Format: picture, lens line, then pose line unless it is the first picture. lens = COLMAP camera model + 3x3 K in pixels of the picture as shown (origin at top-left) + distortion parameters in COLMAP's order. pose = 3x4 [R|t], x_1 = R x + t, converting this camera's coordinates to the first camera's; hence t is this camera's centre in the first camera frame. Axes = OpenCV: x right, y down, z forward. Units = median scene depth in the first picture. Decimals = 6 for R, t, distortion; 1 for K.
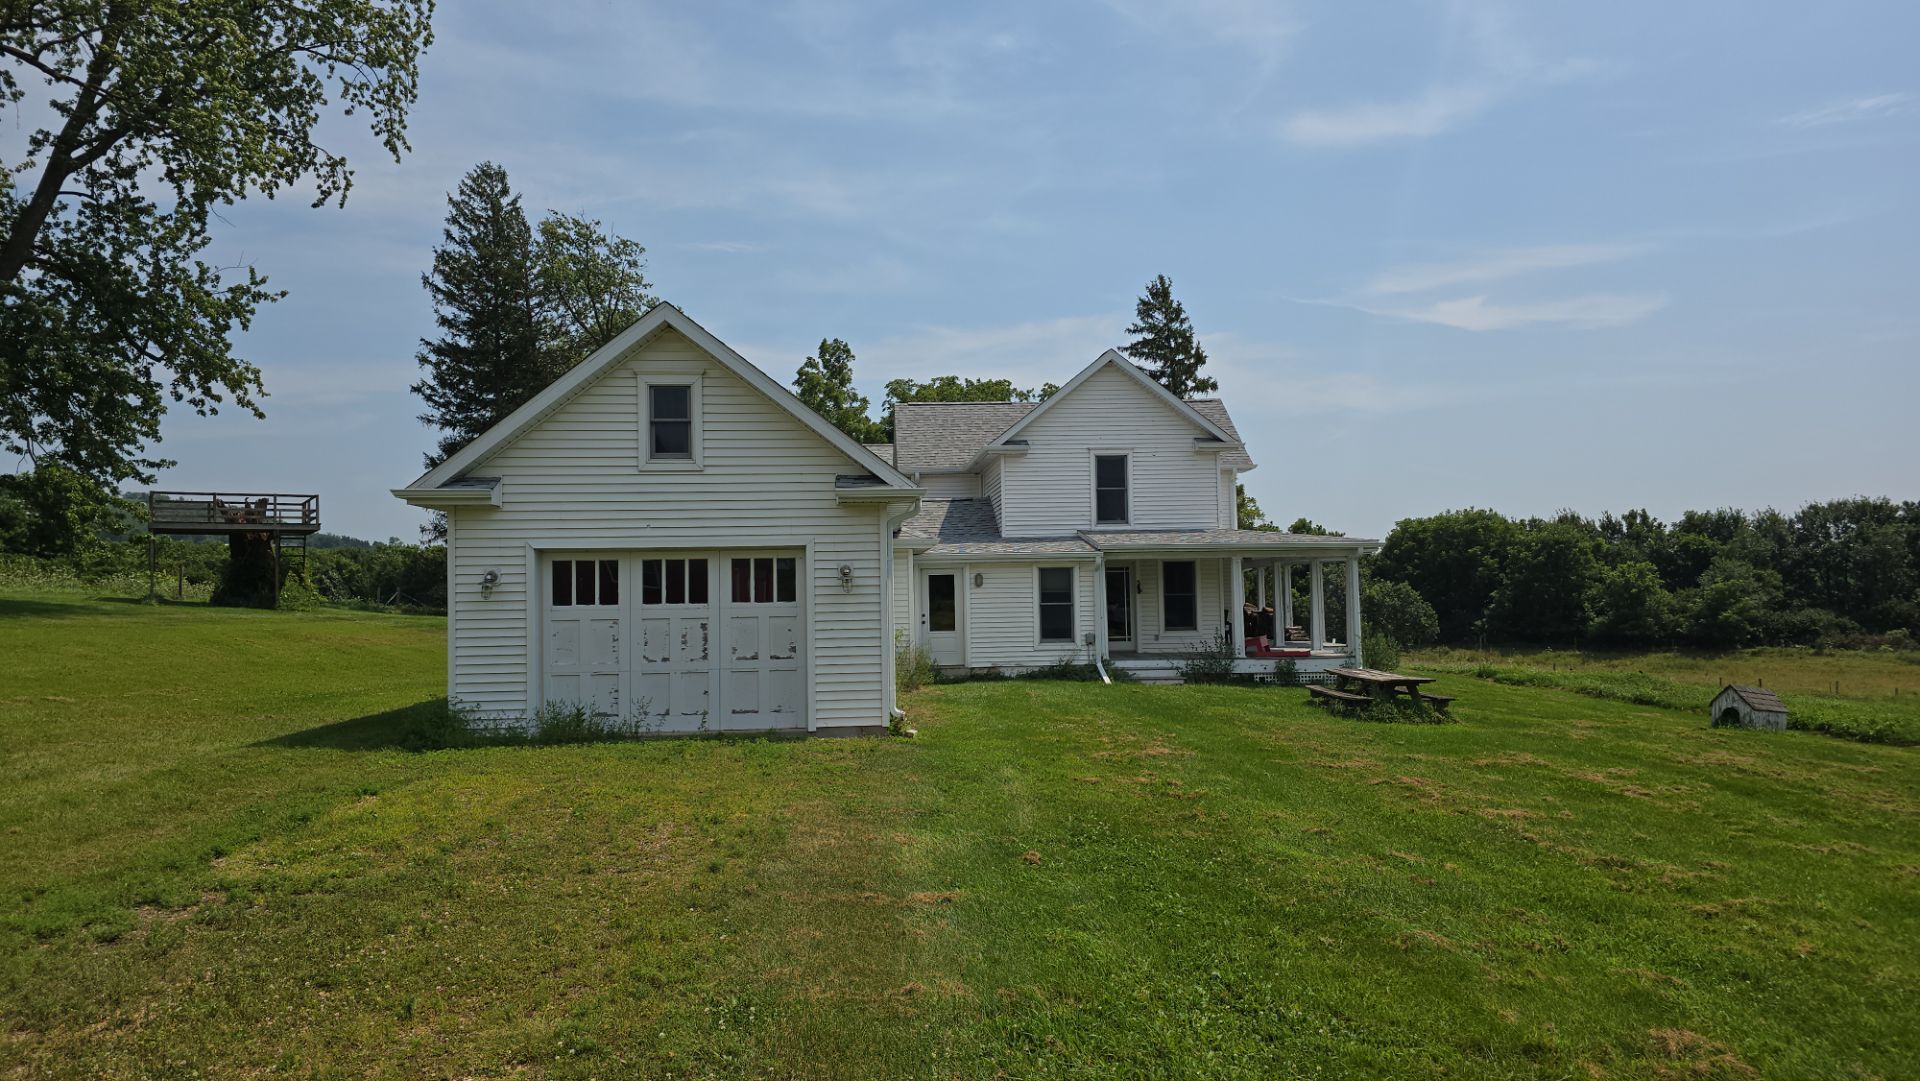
lens RADIAL K [[1543.4, 0, 956.7], [0, 1543.4, 538.5], [0, 0, 1]] dist [0.011161, 0.002931]
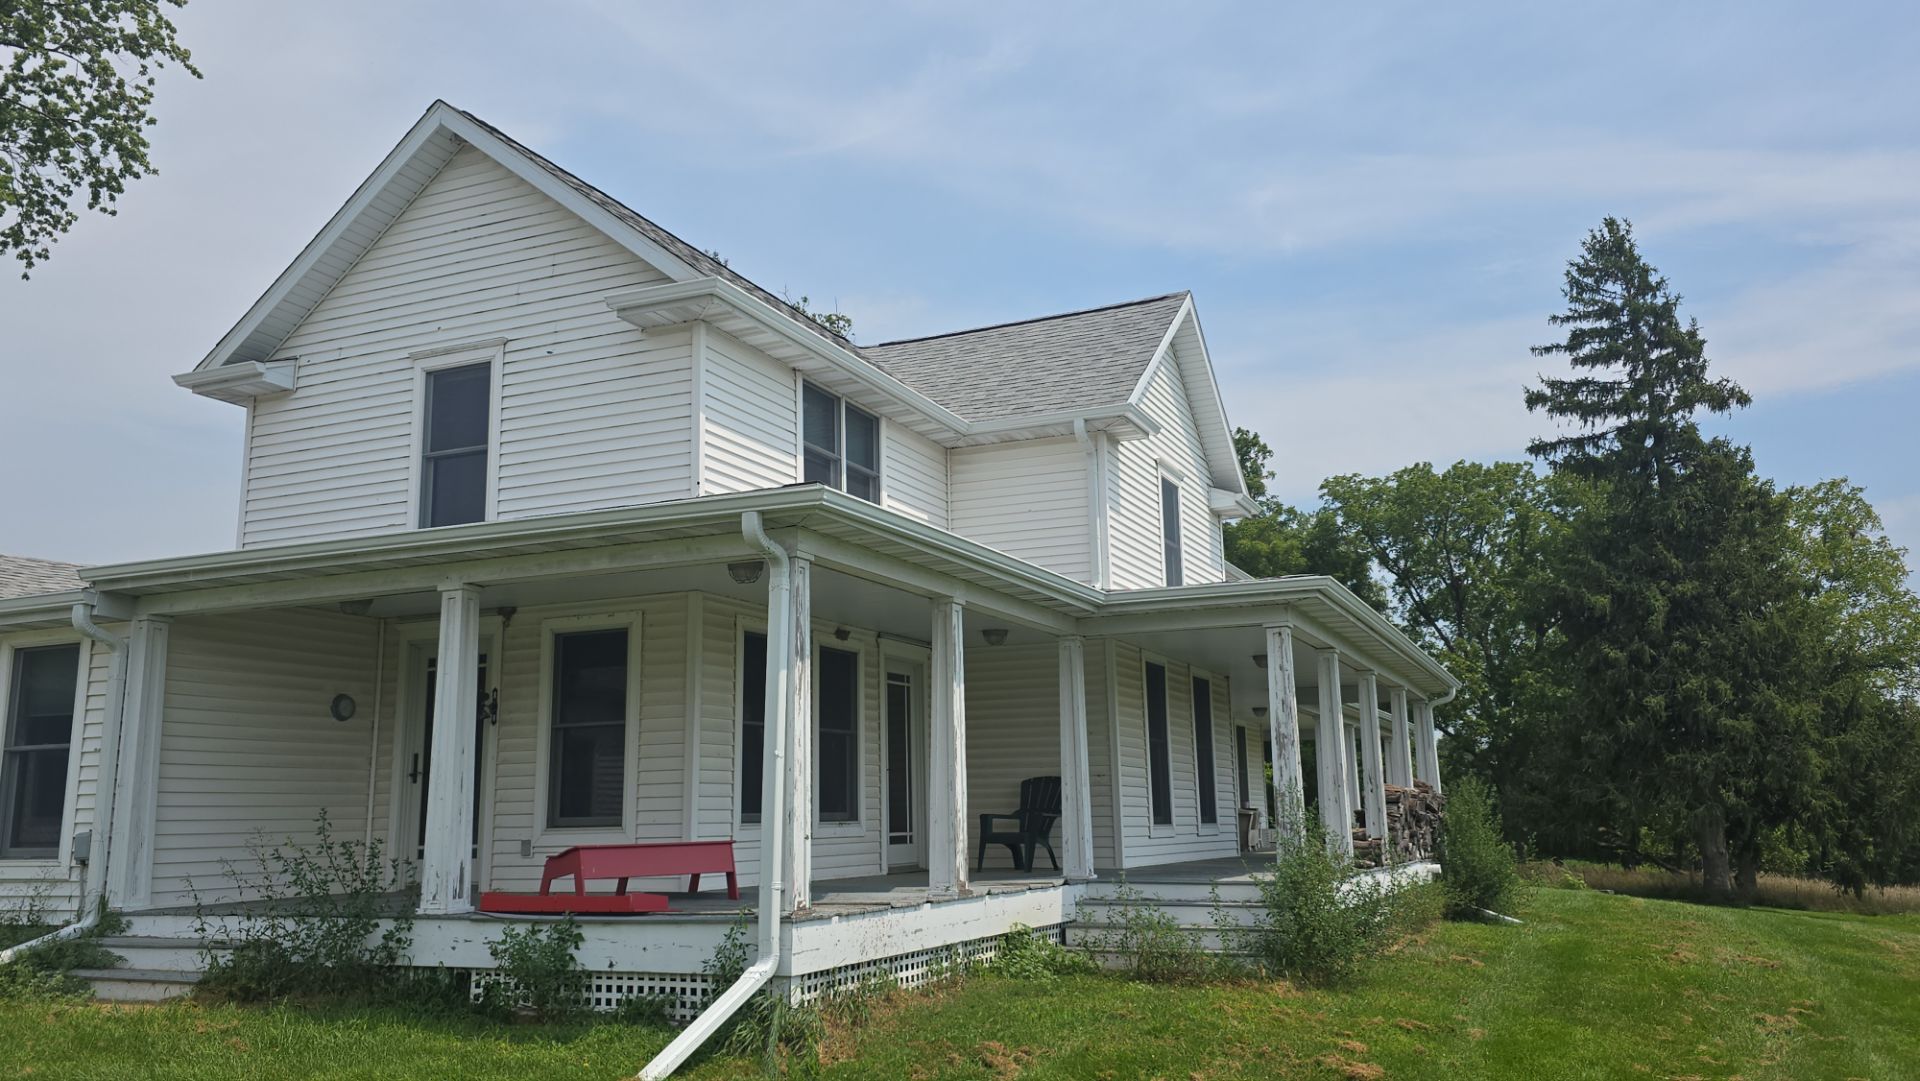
lens RADIAL K [[1543.4, 0, 960.8], [0, 1543.4, 539.1], [0, 0, 1]] dist [0.011161, 0.002931]
pose [[0.849904, -0.096371, -0.518050, 0.215414], [0.024711, 0.989341, -0.143505, 0.025439], [0.526358, 0.109164, 0.843226, 0.397391]]
